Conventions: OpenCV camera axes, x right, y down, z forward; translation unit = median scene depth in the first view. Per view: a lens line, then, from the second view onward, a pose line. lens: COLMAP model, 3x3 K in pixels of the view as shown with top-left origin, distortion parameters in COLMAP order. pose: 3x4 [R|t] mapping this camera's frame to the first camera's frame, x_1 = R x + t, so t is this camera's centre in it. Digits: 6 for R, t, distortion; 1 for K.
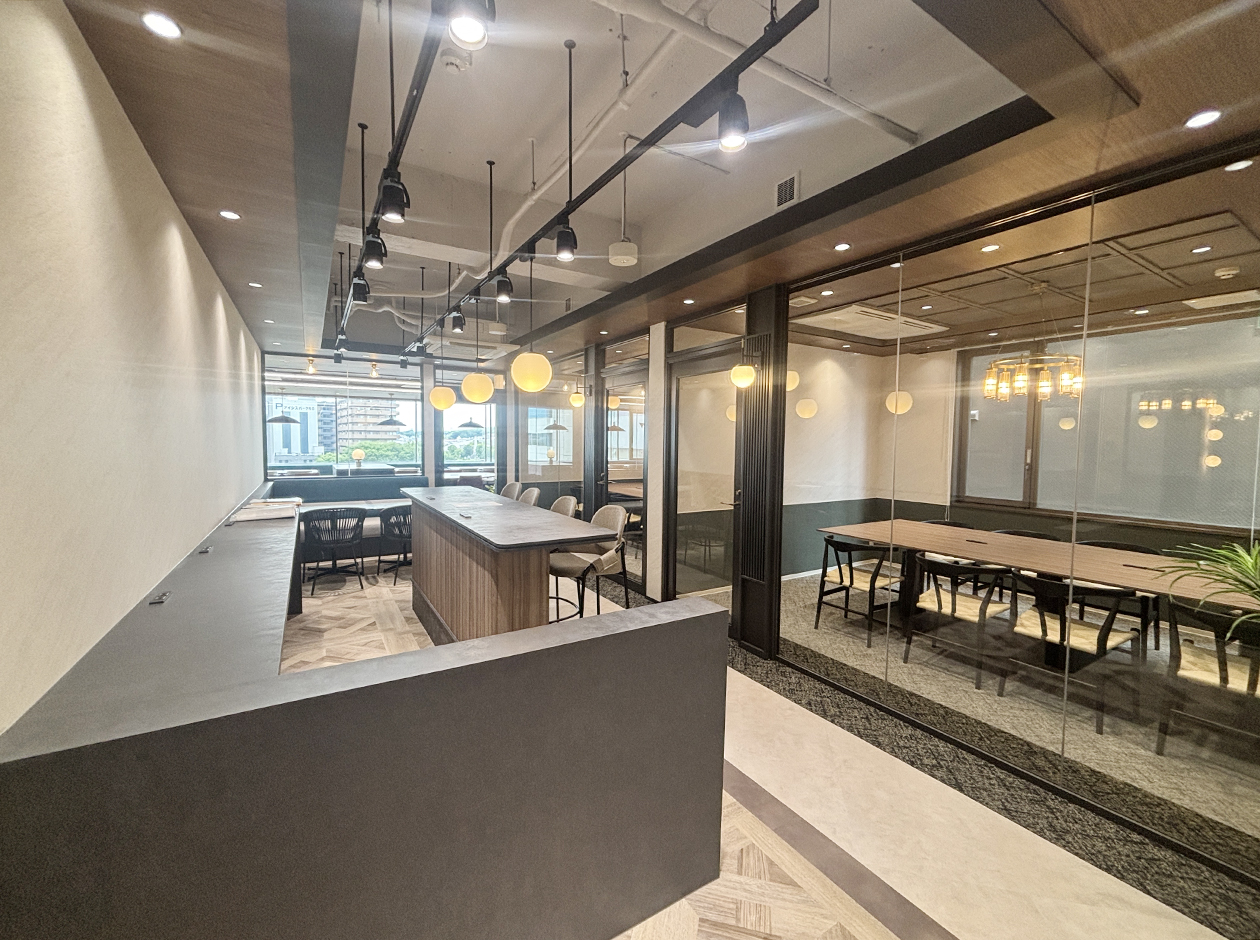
lens RADIAL K [[510.5, 0, 628.7], [0, 510.5, 468.3], [0, 0, 1]] dist [0.003732, 0.000497]
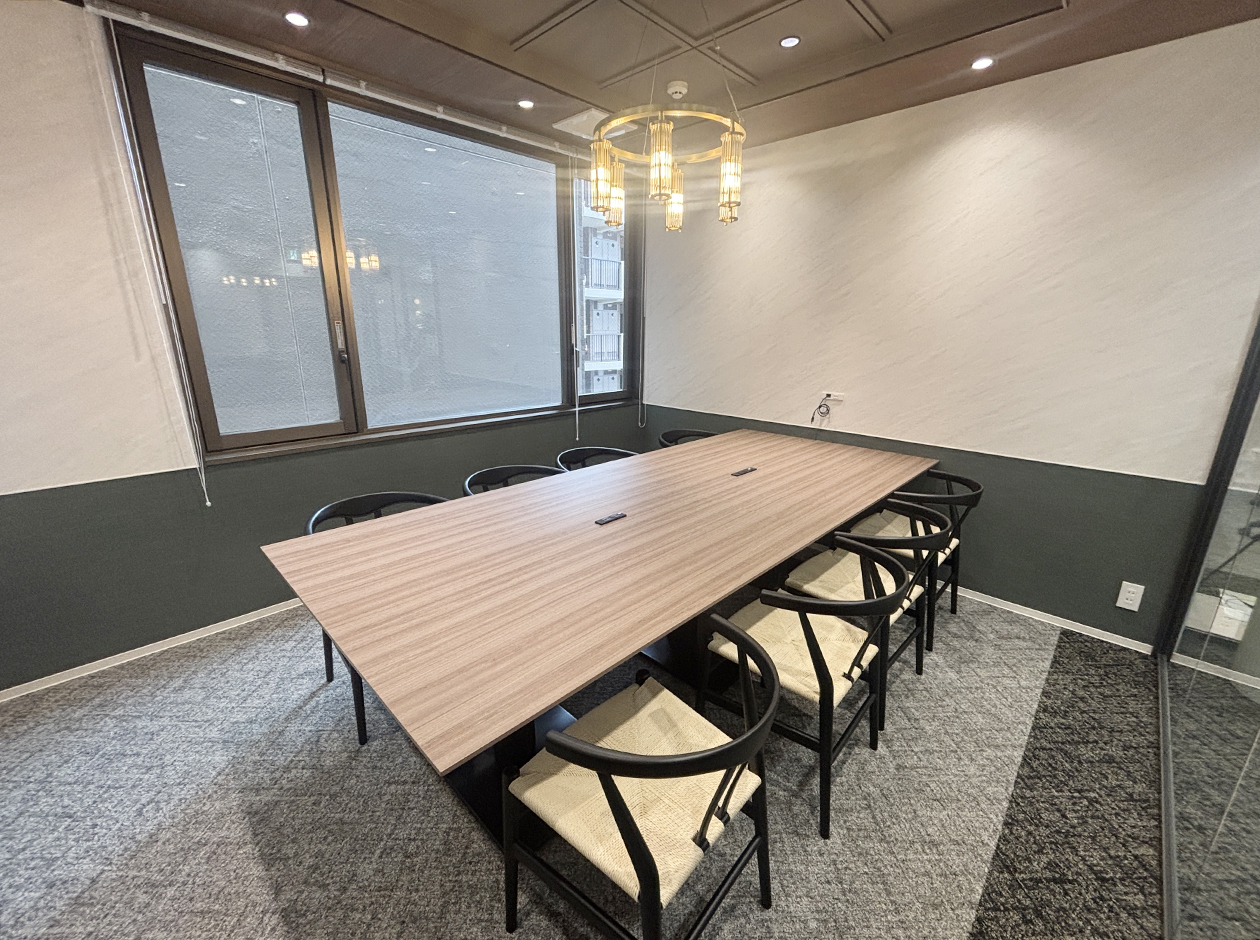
lens RADIAL K [[510.5, 0, 628.7], [0, 510.5, 468.3], [0, 0, 1]] dist [0.003732, 0.000497]
pose [[-0.231024, -0.268228, 0.935244, 0.180550], [0.046203, 0.957139, 0.285920, -0.030517], [-0.971850, 0.109265, -0.208729, 0.848660]]
